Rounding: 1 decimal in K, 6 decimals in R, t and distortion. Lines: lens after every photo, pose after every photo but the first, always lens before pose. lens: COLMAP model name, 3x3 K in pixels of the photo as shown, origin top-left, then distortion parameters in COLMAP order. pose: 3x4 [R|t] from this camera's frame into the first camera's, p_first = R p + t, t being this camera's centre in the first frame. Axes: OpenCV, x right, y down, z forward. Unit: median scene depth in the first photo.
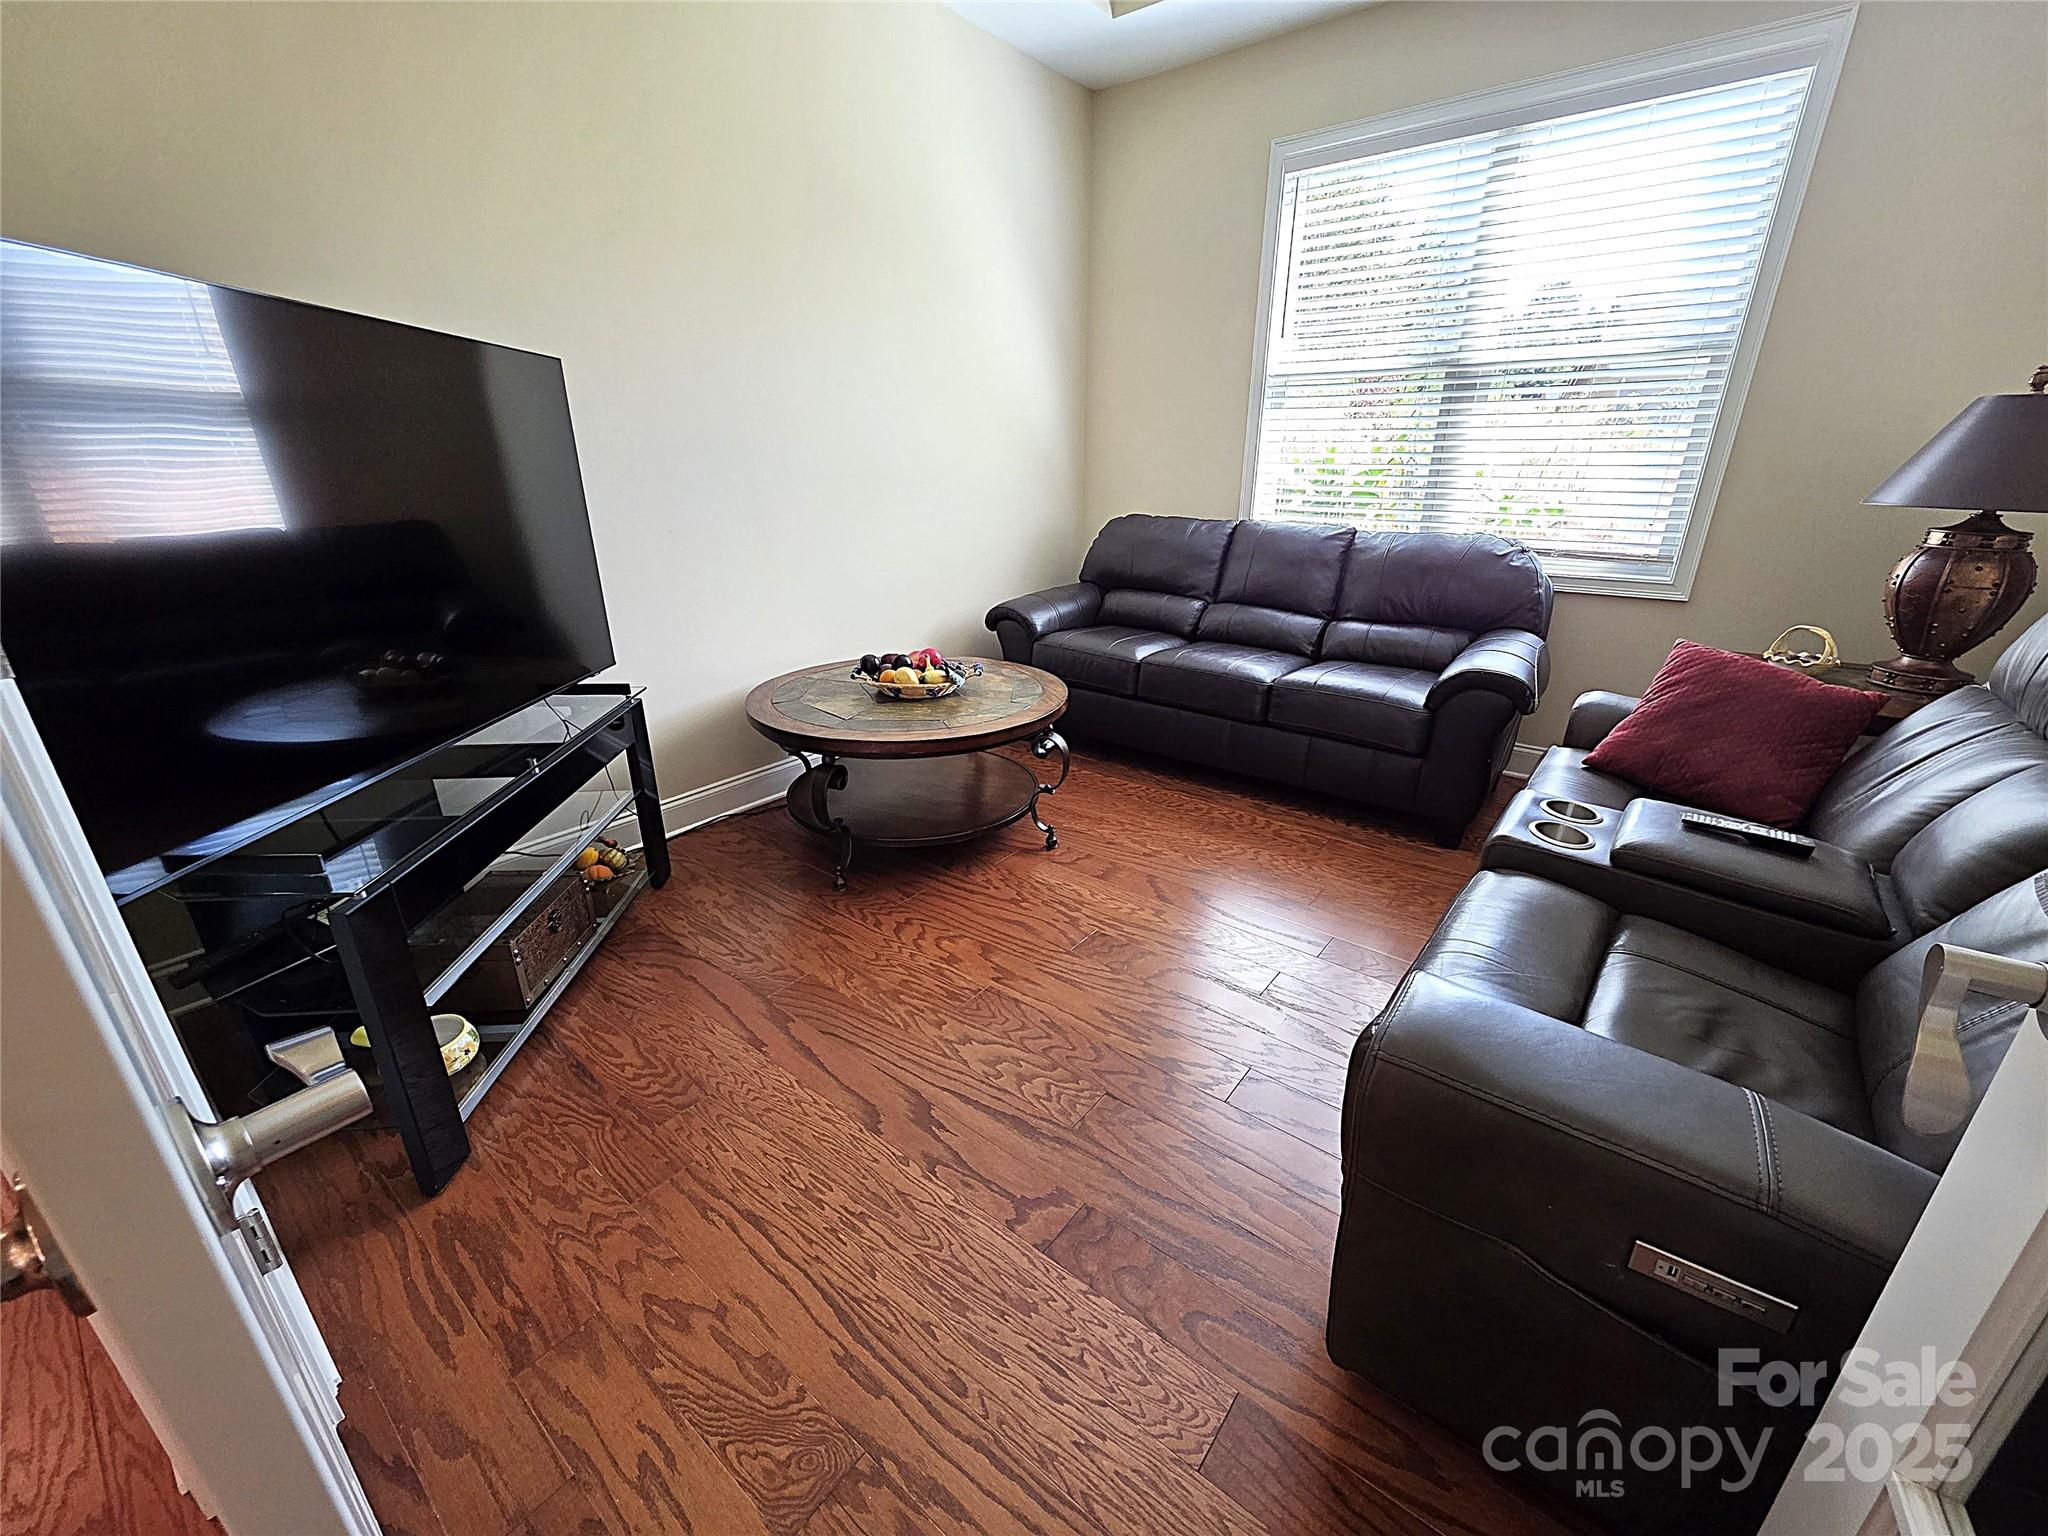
lens RADIAL K [[818.9, 0, 1023.9], [0, 818.9, 768.9], [0, 0, 1]] dist [-0.000100, 0.000791]
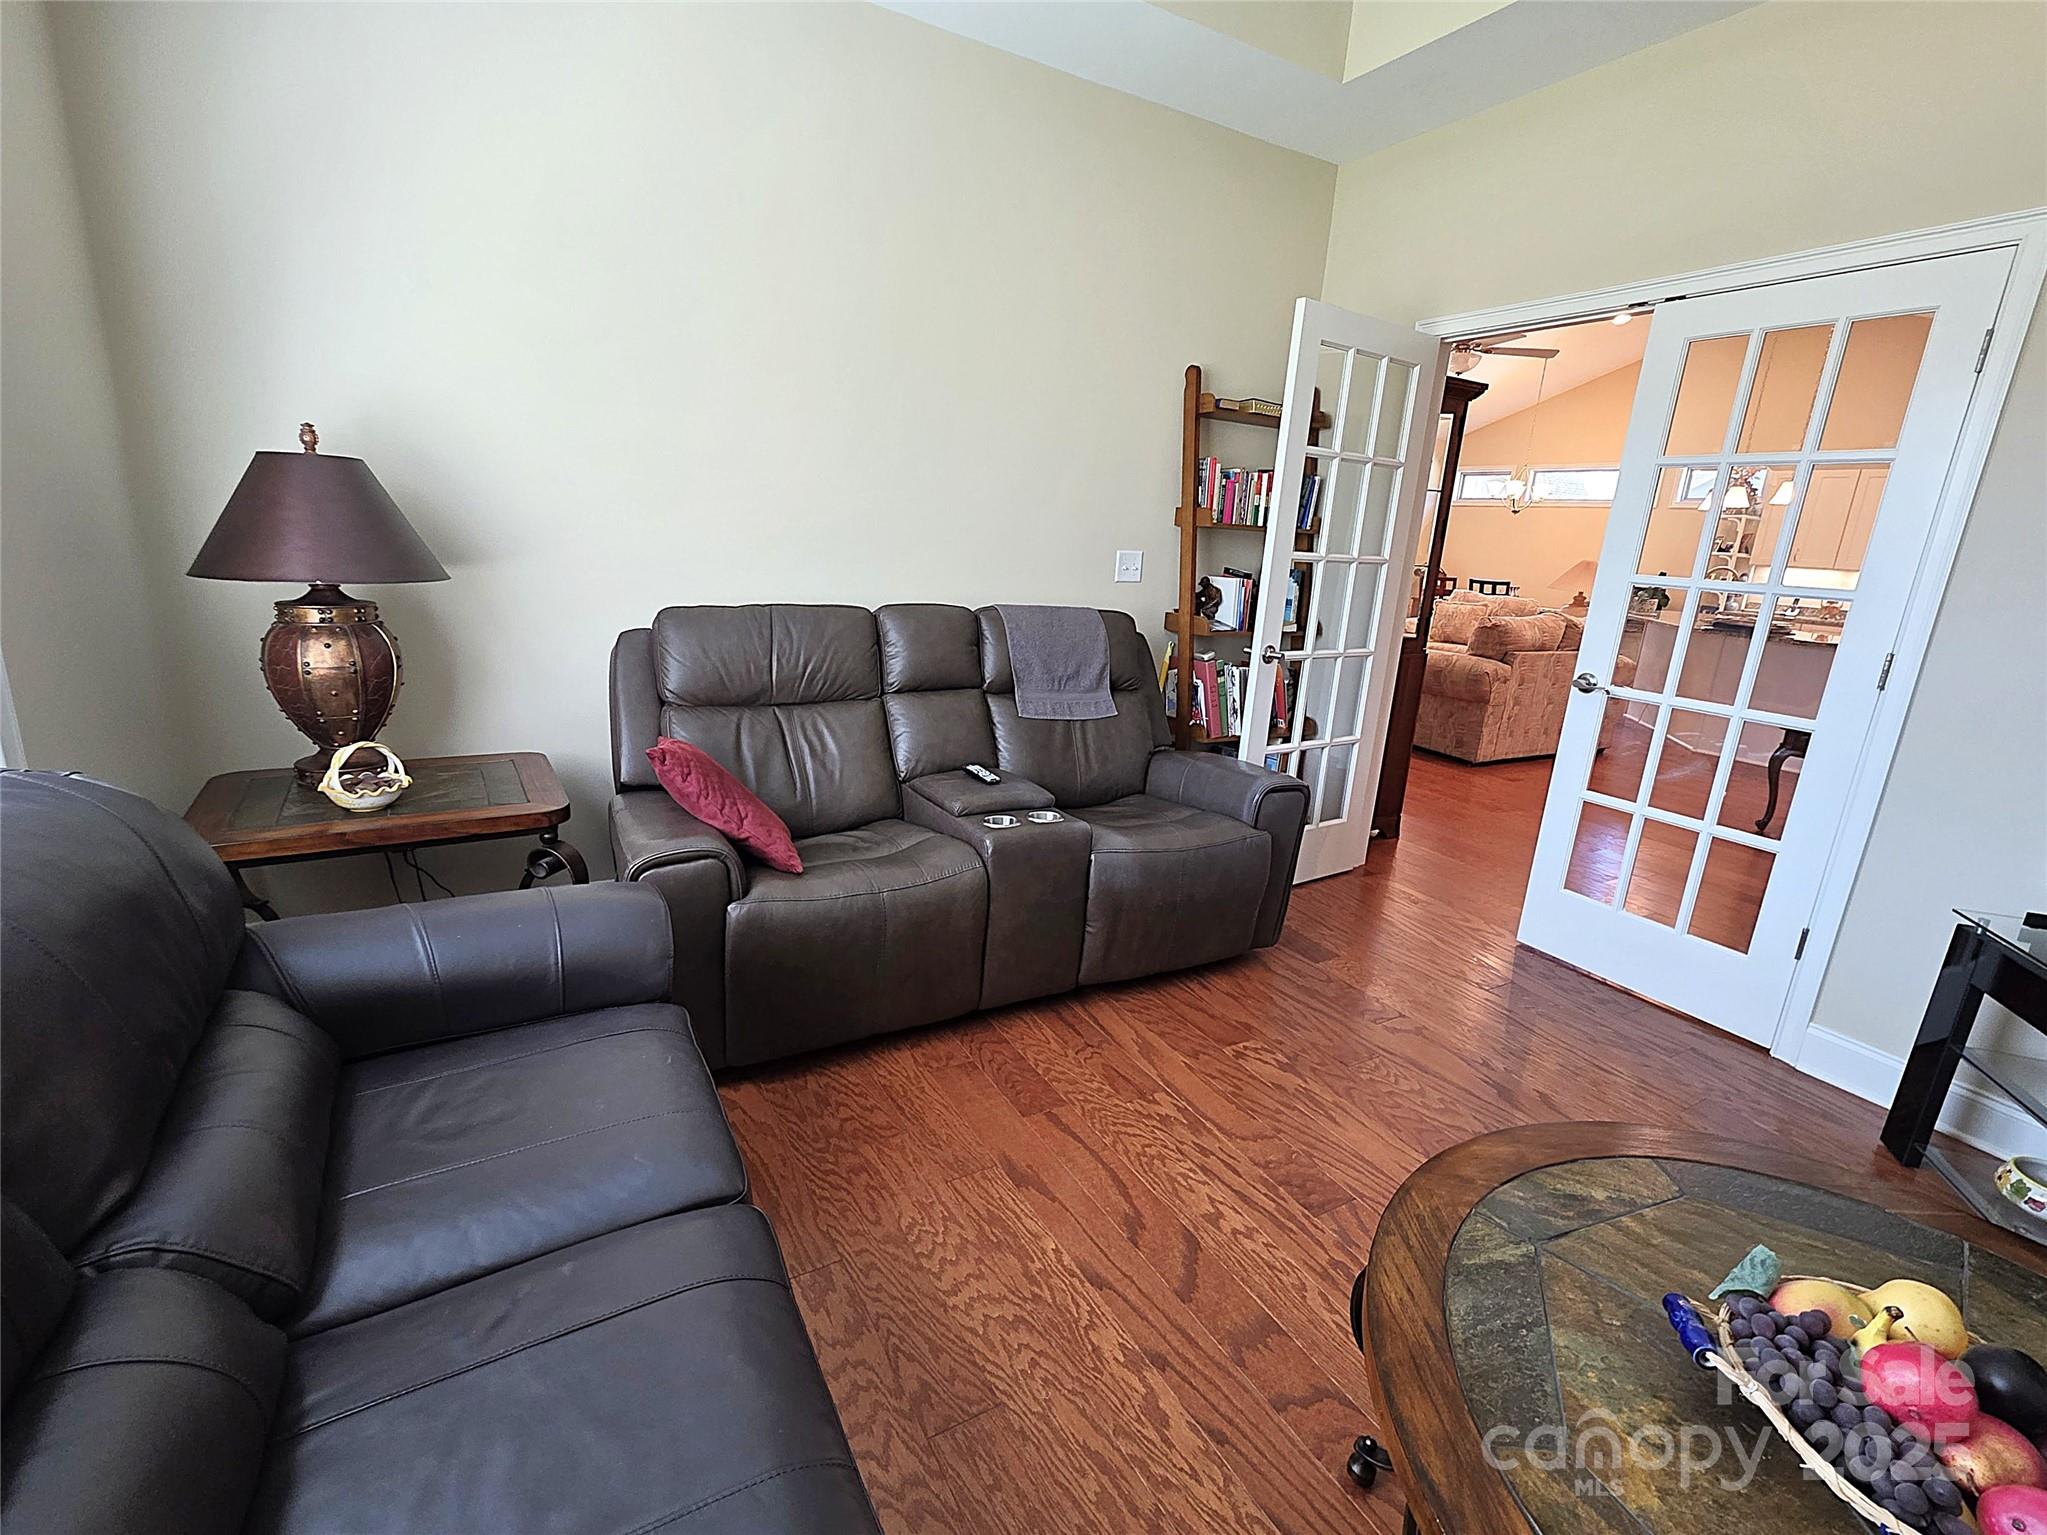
lens RADIAL K [[907.4, 0, 1023.5], [0, 907.4, 770.1], [0, 0, 1]] dist [-0.000125, 0.000003]
pose [[-0.924096, -0.145897, 0.353215, 0.101284], [0.079374, 0.830828, 0.550840, -0.598545], [-0.373827, 0.537066, -0.756184, 1.497758]]
